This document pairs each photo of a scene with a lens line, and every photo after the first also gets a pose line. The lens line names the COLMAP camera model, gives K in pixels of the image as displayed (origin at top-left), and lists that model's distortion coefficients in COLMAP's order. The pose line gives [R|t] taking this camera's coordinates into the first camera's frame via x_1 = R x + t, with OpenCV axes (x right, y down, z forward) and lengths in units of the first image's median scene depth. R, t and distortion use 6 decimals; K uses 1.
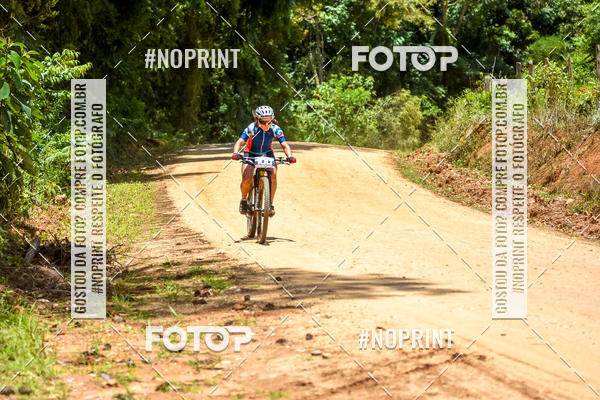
lens RADIAL K [[2618.9, 0, 313.4], [0, 2618.9, 201.3], [0, 0, 1]] dist [-0.076059, 4.630055]
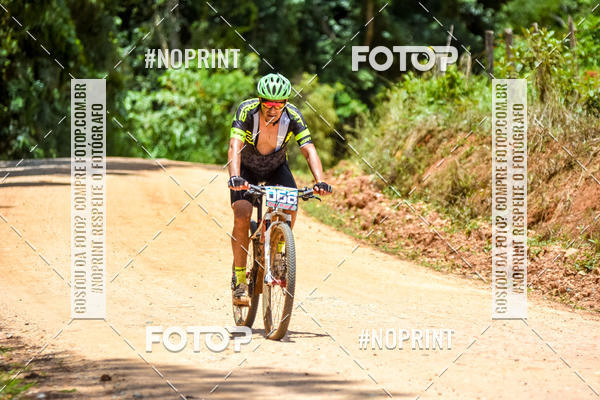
lens RADIAL K [[3400.6, 0, 300.0], [0, 3400.6, 200.0], [0, 0, 1]] dist [0.504119, 20.737610]
pose [[0.999266, -0.001704, 0.038274, 0.001765], [0.002131, 0.999936, -0.011132, -0.003646], [-0.038252, 0.011205, 0.999205, 0.185809]]
